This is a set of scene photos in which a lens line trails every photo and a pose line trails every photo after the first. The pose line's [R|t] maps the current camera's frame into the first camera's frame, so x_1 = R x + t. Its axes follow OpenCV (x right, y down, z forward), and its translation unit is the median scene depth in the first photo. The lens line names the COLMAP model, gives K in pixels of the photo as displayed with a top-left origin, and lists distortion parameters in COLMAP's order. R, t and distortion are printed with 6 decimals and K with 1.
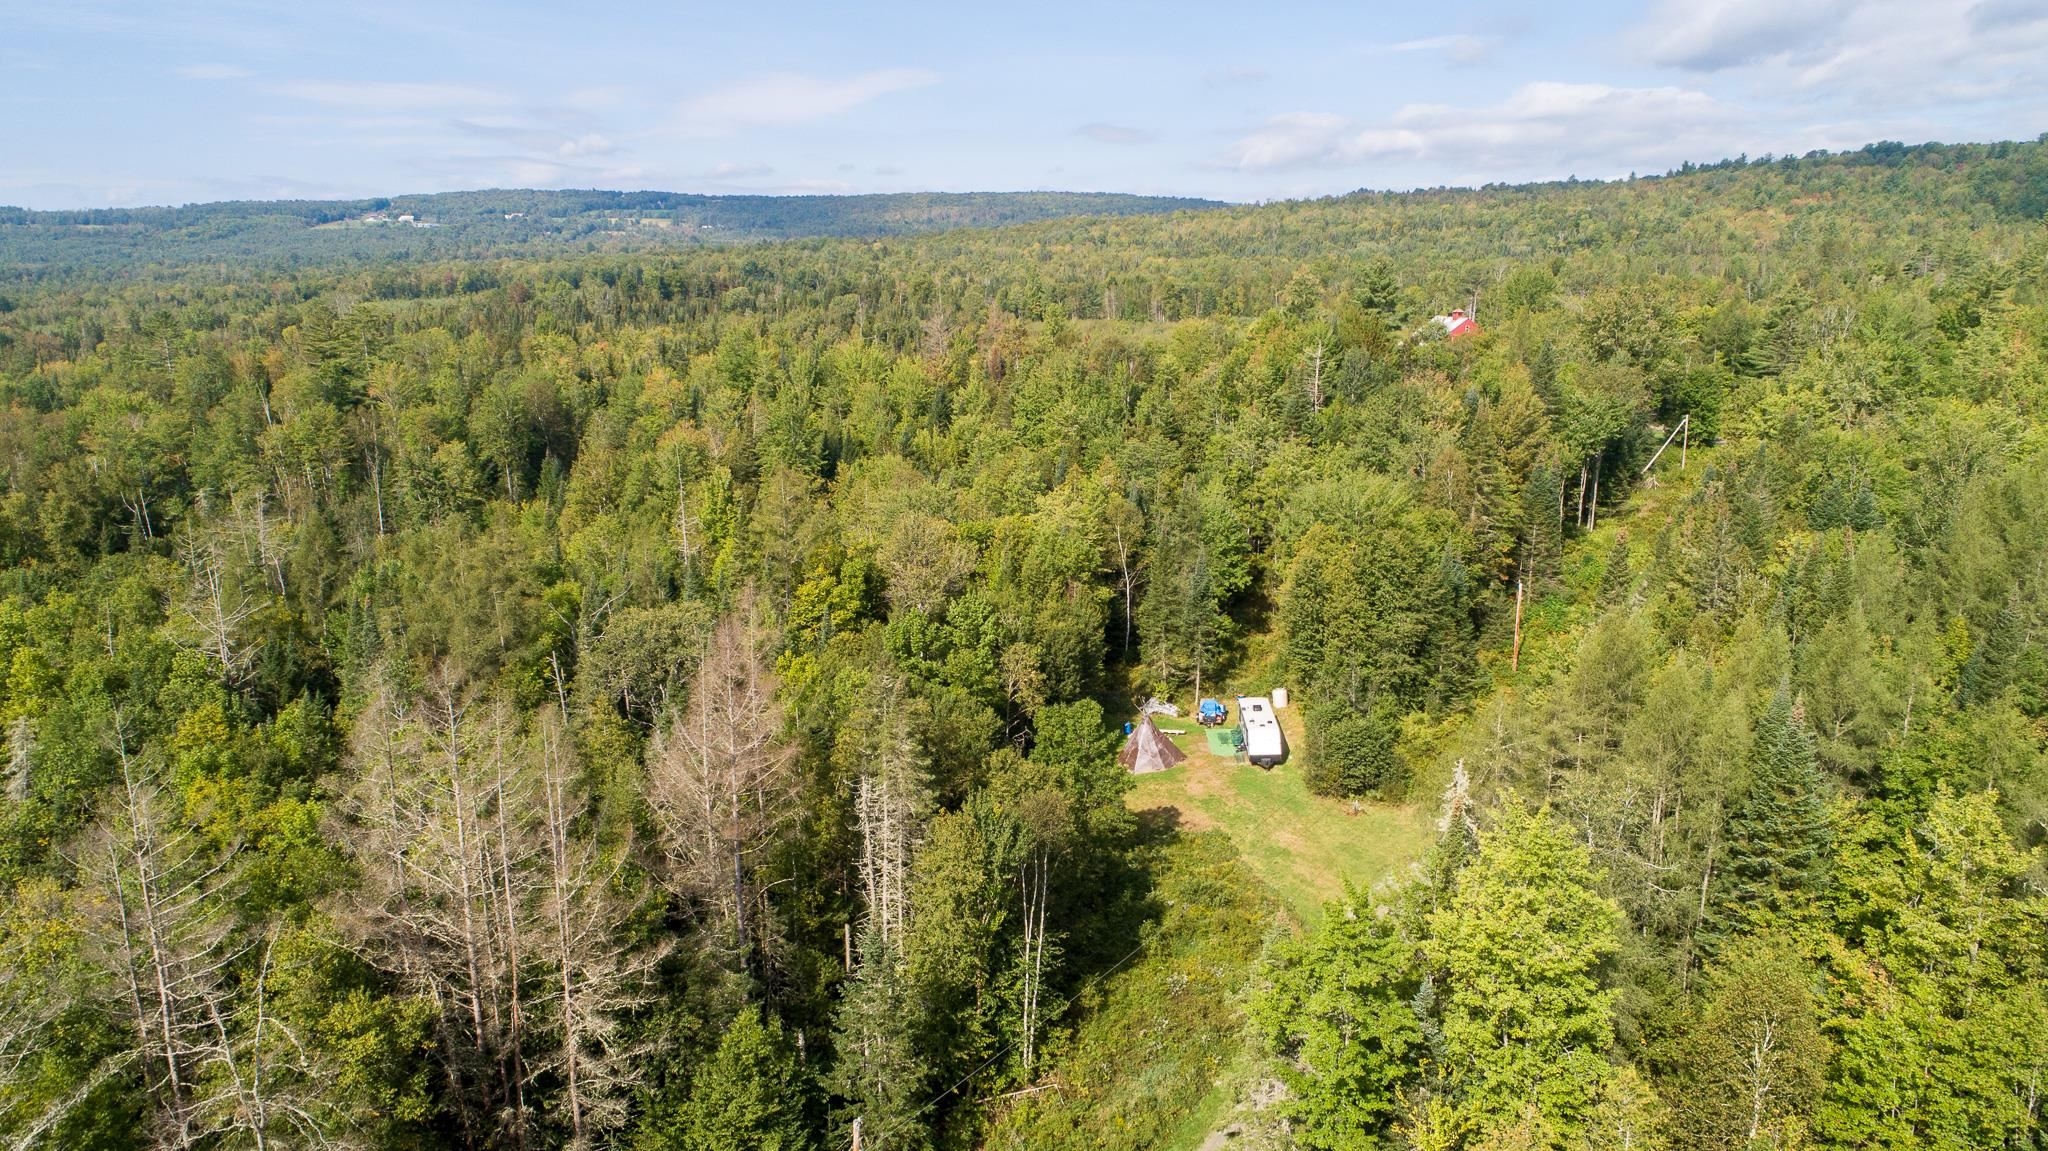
lens RADIAL K [[1389.1, 0, 1024.0], [0, 1389.1, 575.5], [0, 0, 1]] dist [-0.015950, 0.002302]
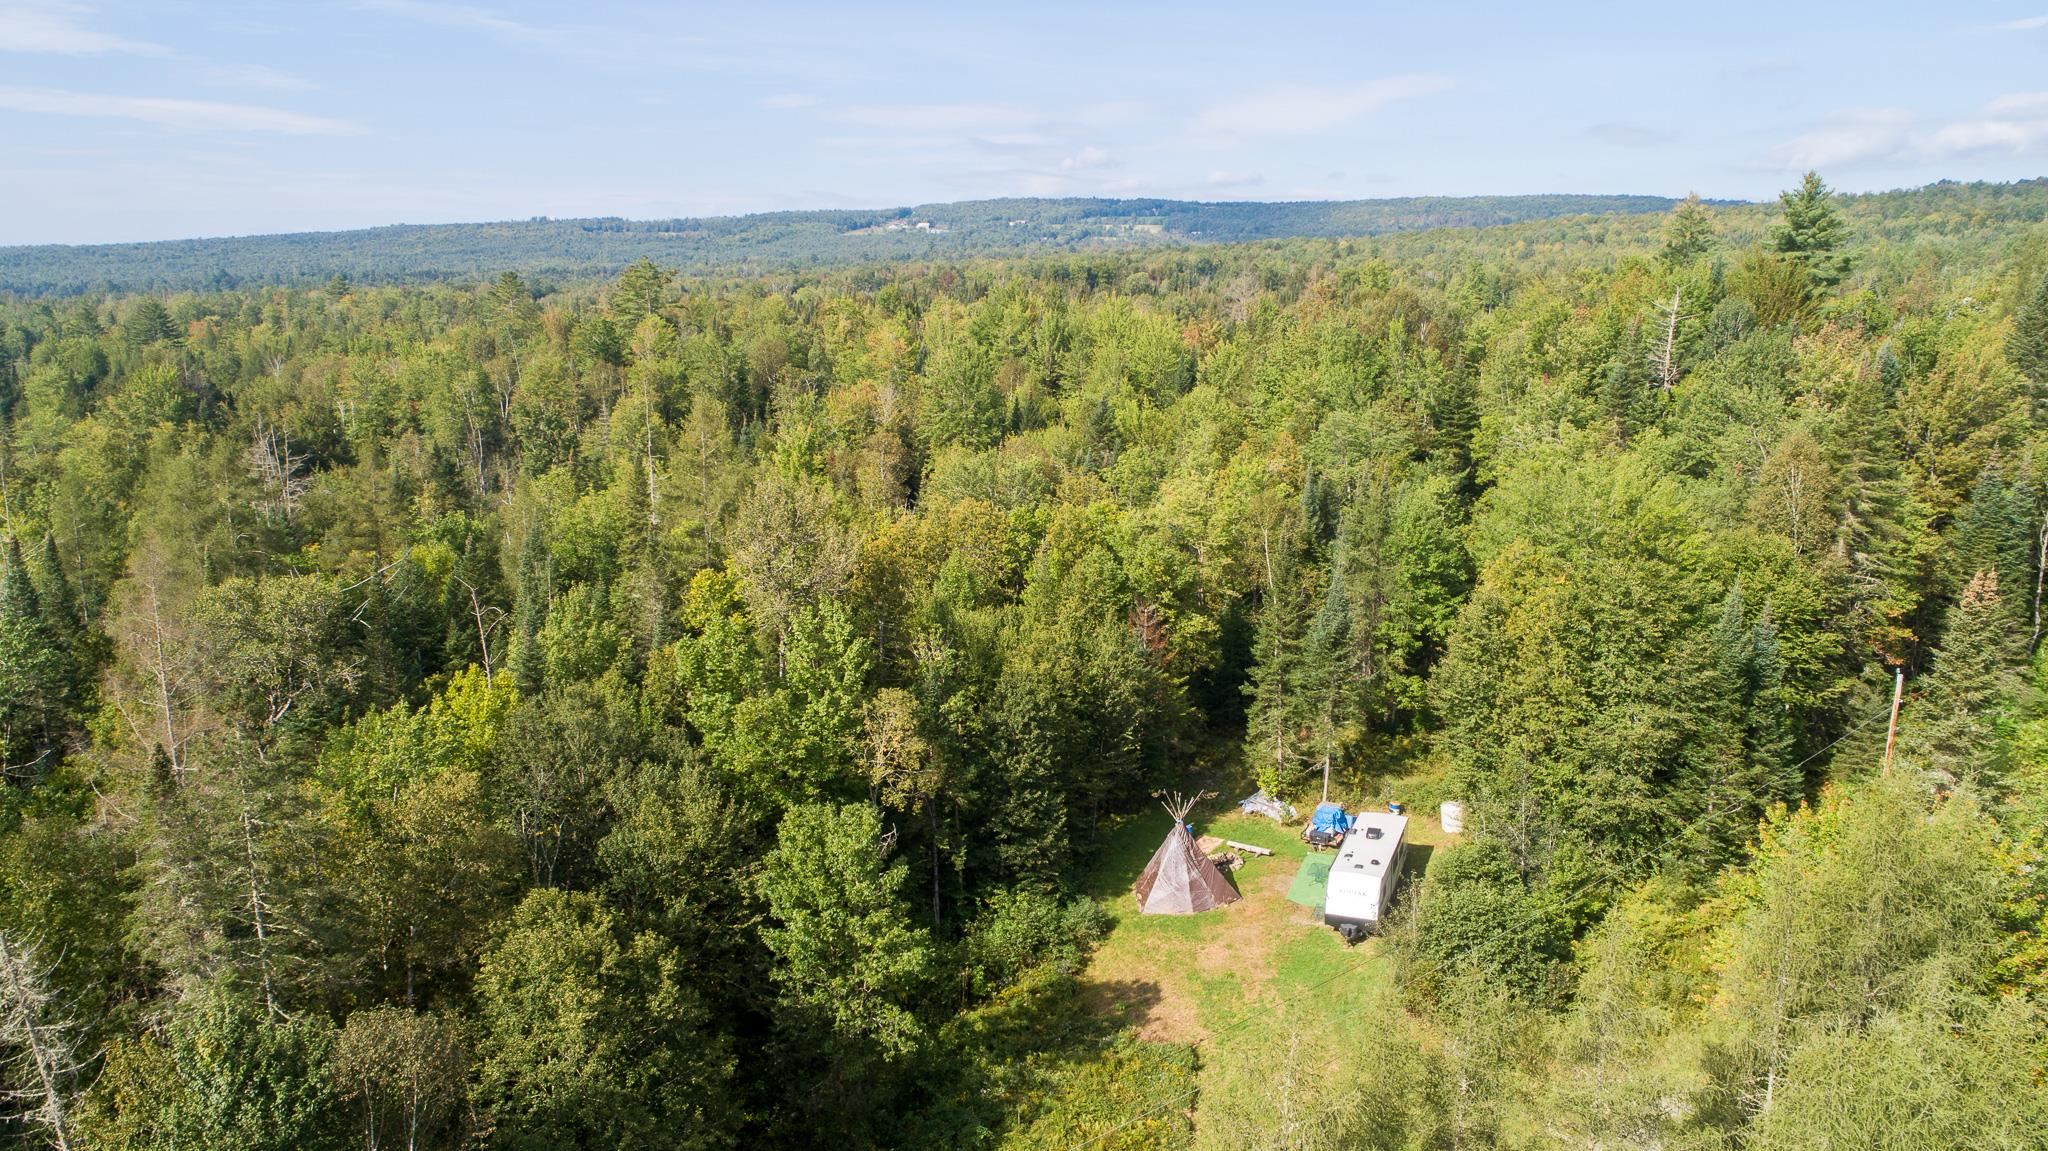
lens RADIAL K [[1389.1, 0, 1024.0], [0, 1389.1, 575.5], [0, 0, 1]] dist [-0.015950, 0.002302]
pose [[0.939112, 0.078370, -0.334554, 0.202773], [-0.080881, 0.996703, 0.006441, -0.008557], [0.333956, 0.021011, 0.942354, 0.342932]]
